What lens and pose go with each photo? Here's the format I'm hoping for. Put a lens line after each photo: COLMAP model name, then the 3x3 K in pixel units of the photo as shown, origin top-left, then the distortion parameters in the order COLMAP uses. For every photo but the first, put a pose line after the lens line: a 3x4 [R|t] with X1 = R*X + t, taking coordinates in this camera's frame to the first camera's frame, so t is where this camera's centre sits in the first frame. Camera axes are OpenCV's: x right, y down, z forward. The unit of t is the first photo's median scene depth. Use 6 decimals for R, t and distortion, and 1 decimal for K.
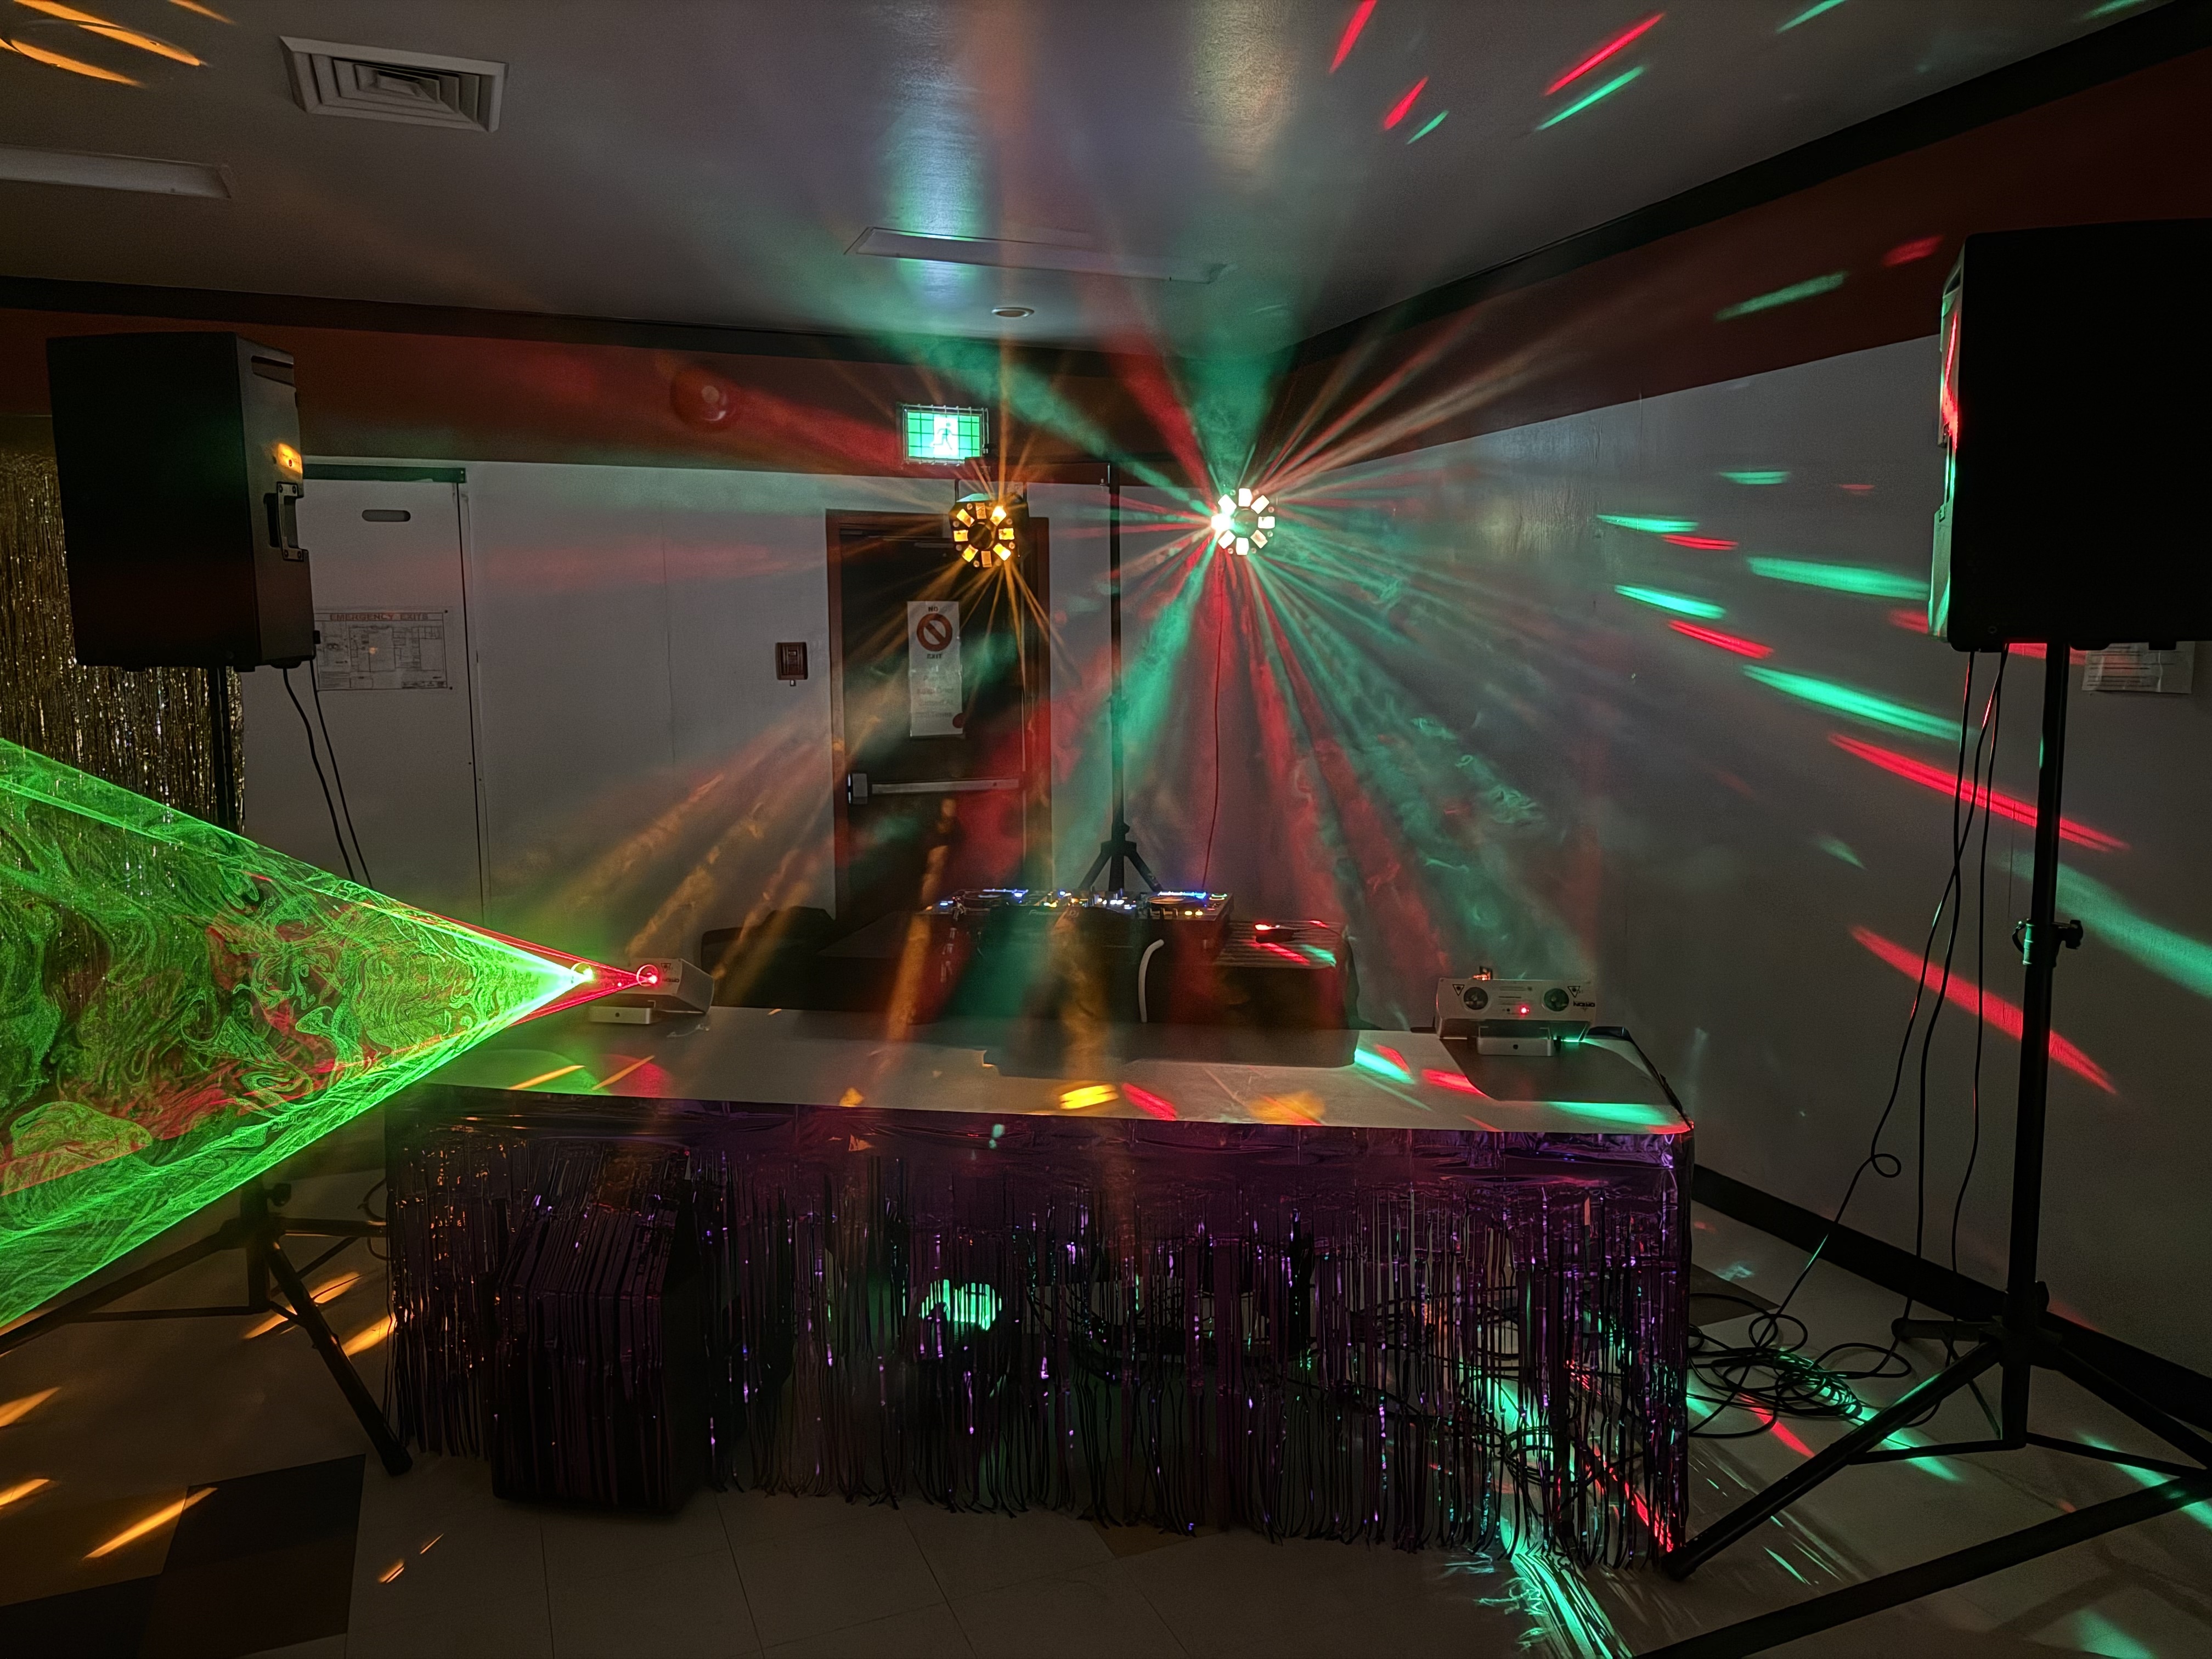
lens RADIAL K [[1566.0, 0, 1106.0], [0, 1566.0, 829.5], [0, 0, 1]] dist [0.115523, -0.155799]
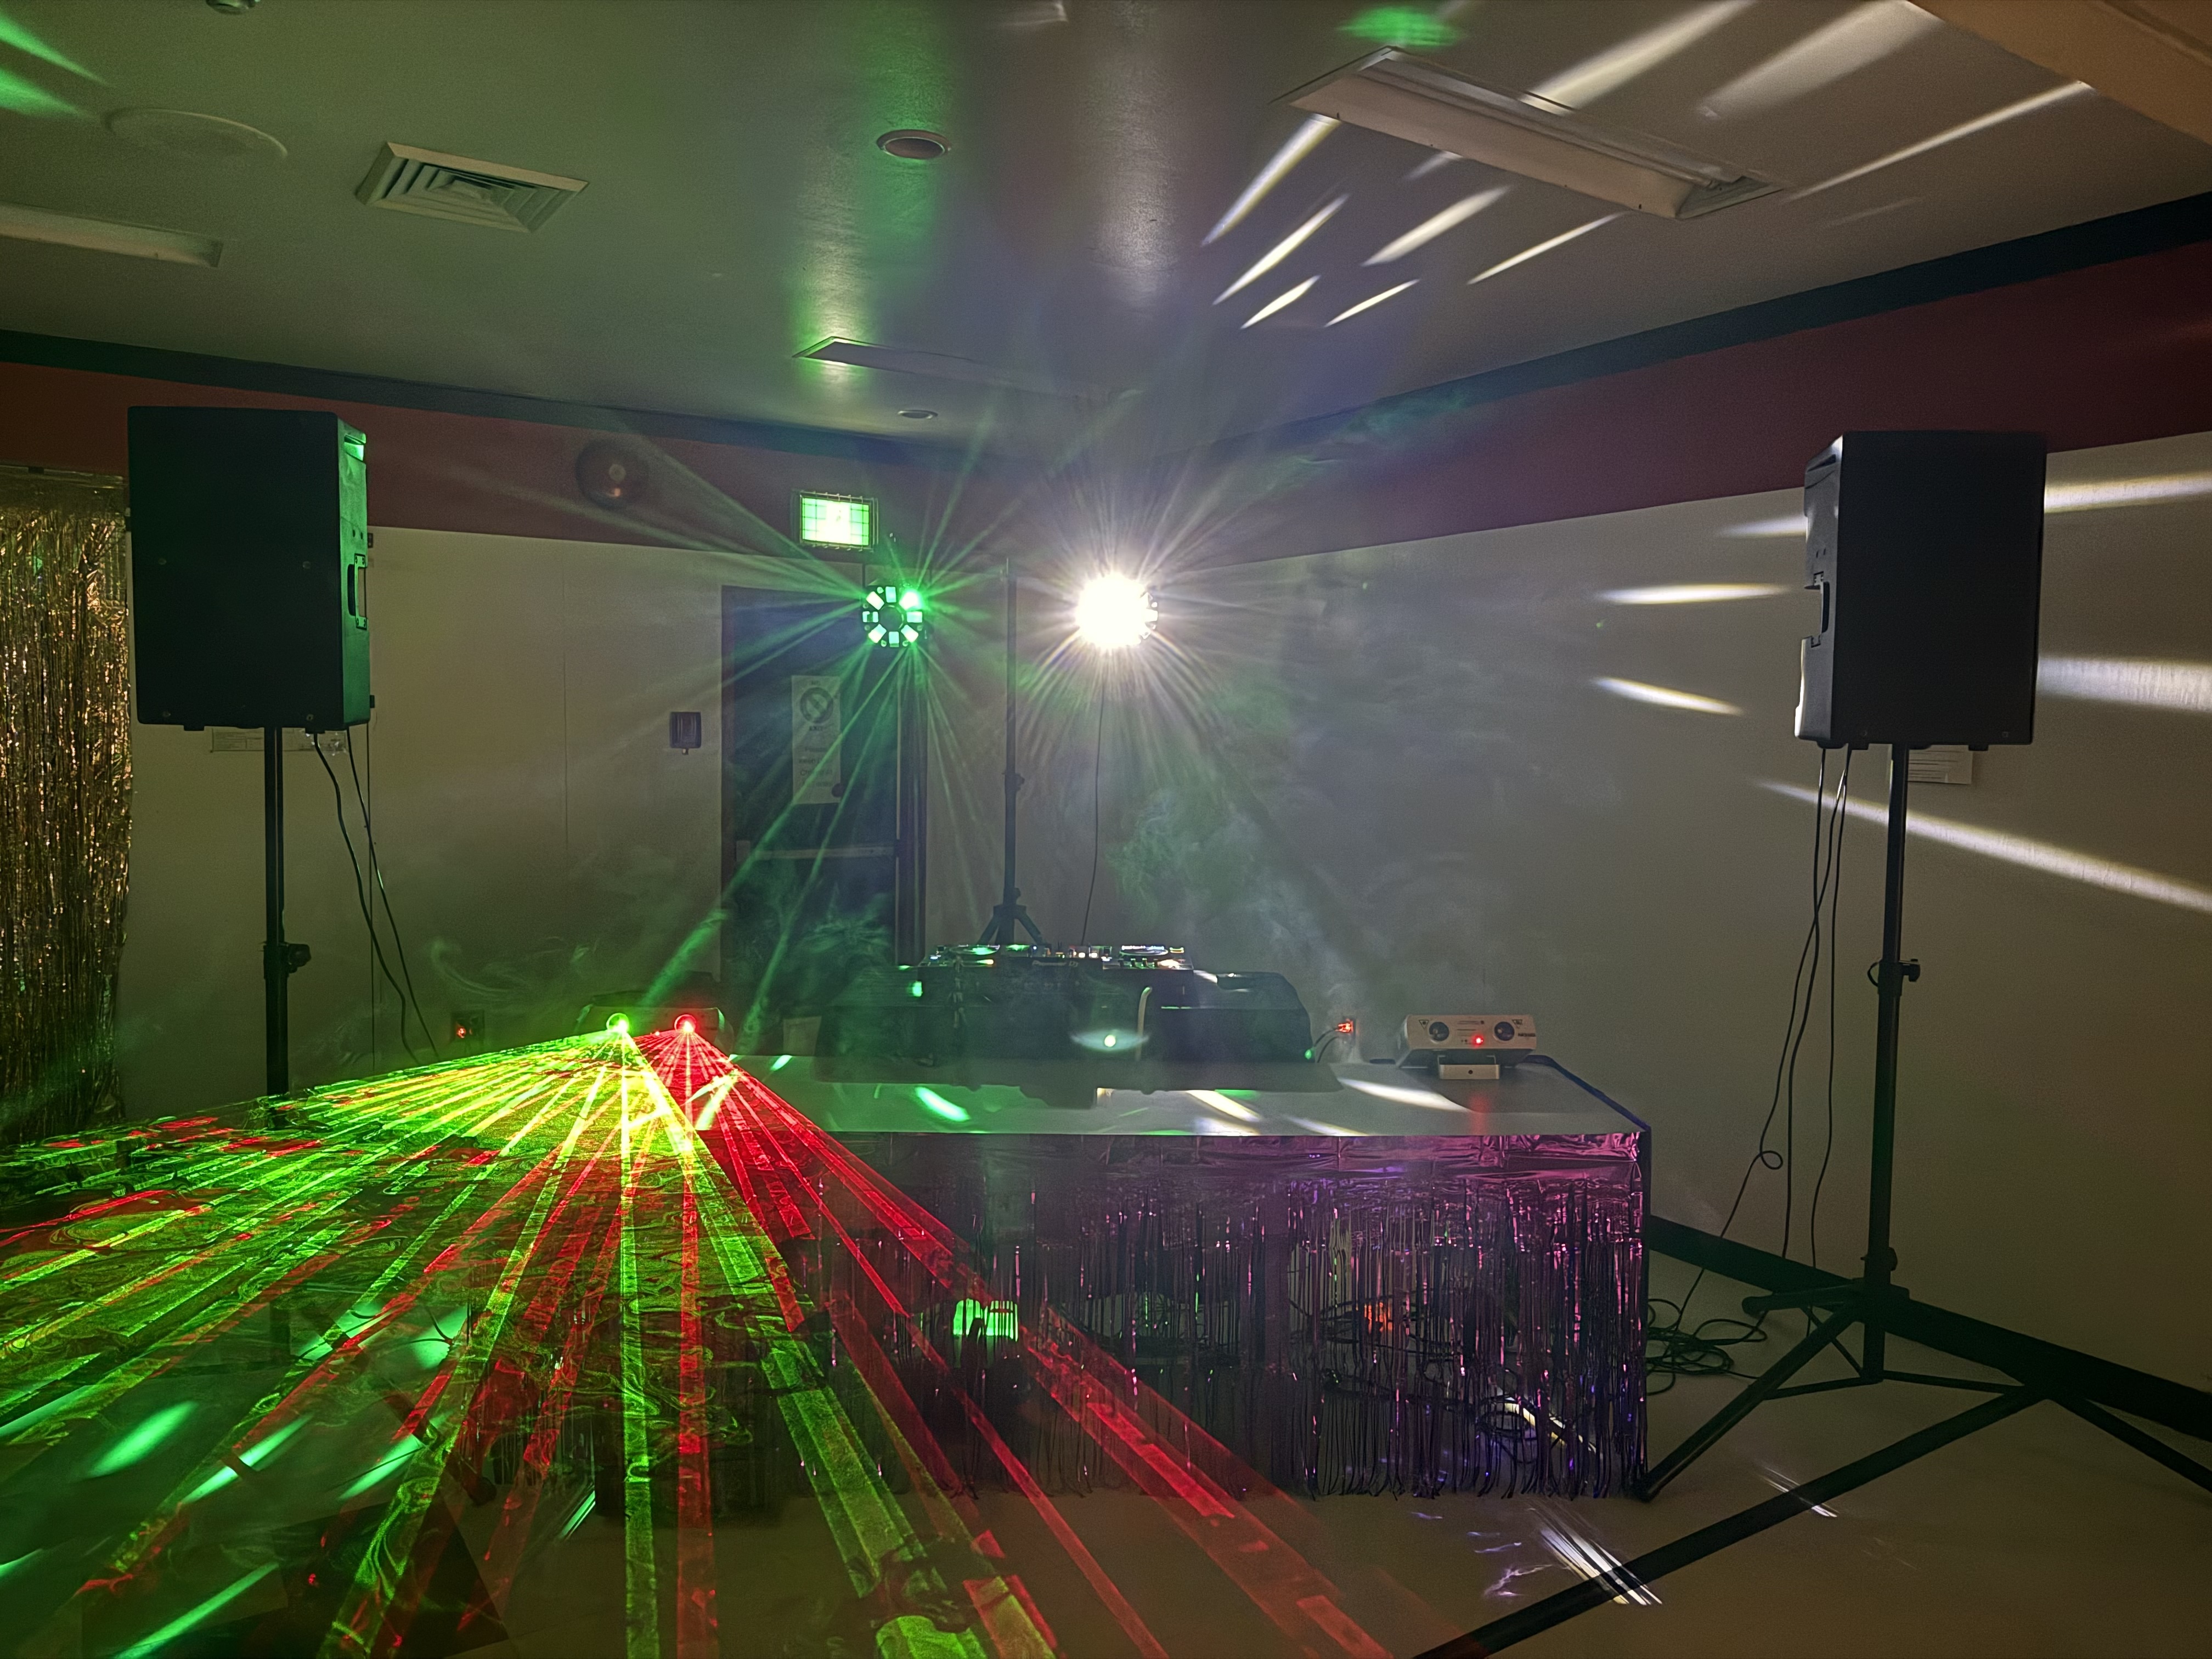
lens RADIAL K [[1566.0, 0, 1106.0], [0, 1566.0, 829.5], [0, 0, 1]] dist [0.115523, -0.155799]
pose [[0.981412, 0.010379, 0.191631, -0.199274], [-0.001144, 0.998835, -0.048239, 0.011289], [-0.191909, 0.047123, 0.980281, -0.096388]]
